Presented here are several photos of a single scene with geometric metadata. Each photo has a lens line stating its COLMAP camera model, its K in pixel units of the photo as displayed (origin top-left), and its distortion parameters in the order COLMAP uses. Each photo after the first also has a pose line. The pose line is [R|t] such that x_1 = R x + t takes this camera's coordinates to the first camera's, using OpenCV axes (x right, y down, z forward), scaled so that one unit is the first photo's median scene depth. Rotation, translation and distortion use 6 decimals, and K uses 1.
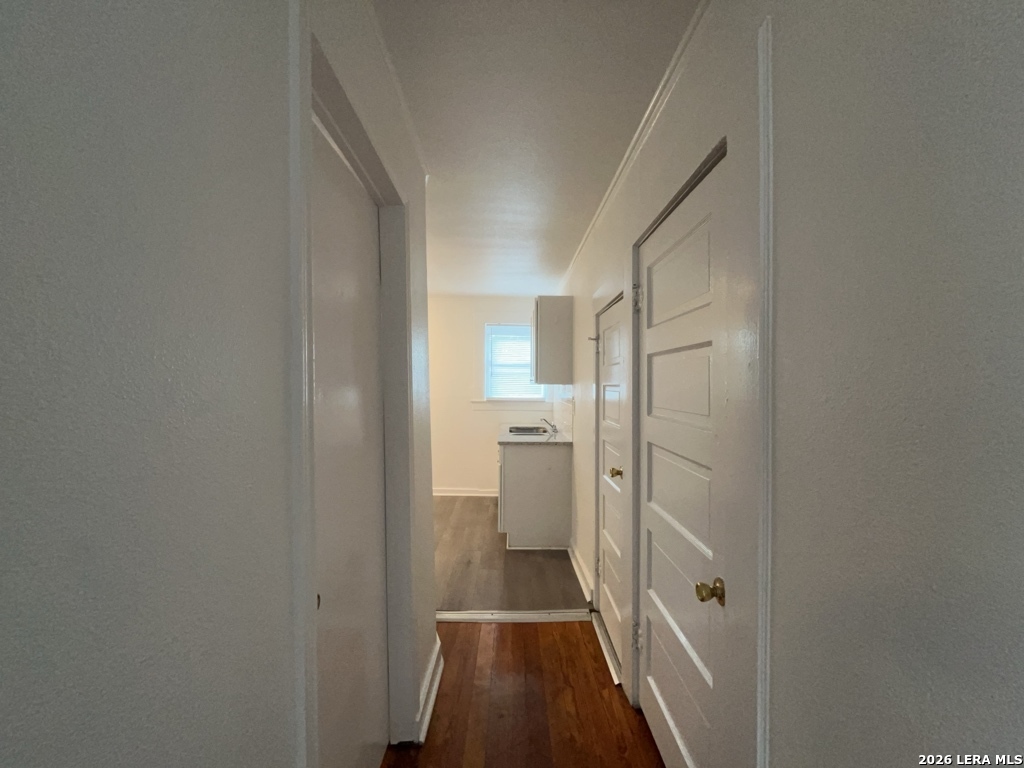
lens RADIAL K [[414.8, 0, 515.1], [0, 414.8, 380.6], [0, 0, 1]] dist [-0.002657, 0.000172]
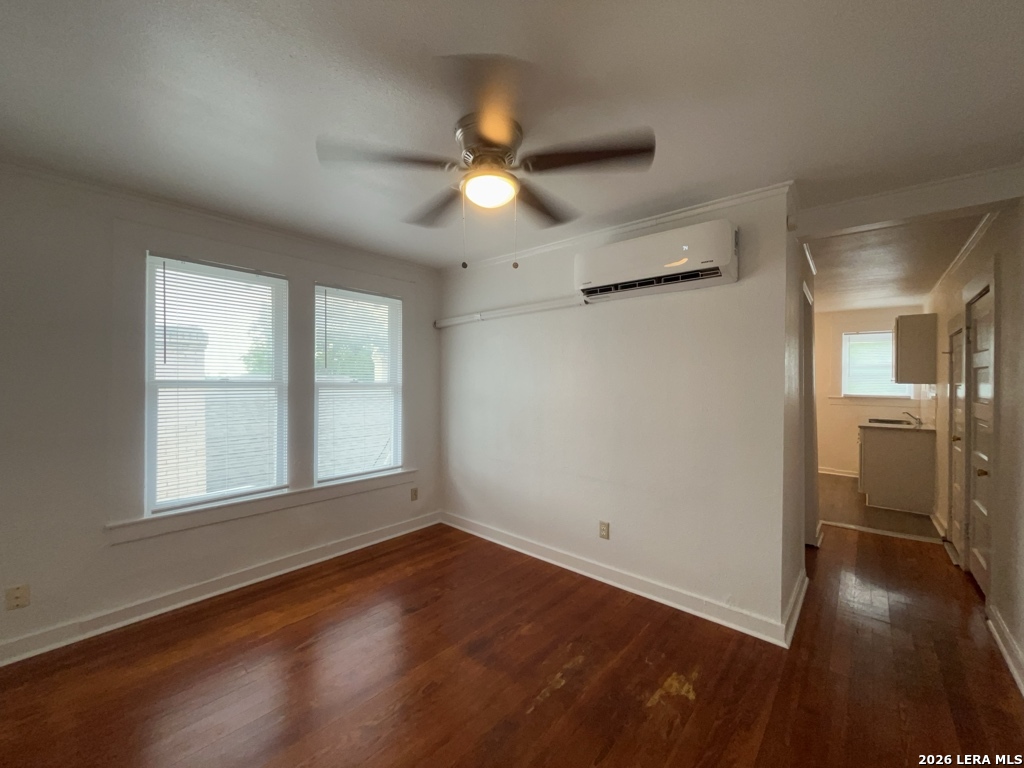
lens RADIAL K [[414.8, 0, 515.1], [0, 414.8, 380.6], [0, 0, 1]] dist [-0.002657, 0.000172]
pose [[0.754159, 0.001461, -0.656690, 0.001065], [0.003000, 0.999979, 0.005670, -0.013453], [0.656685, -0.006246, 0.754139, -0.862567]]
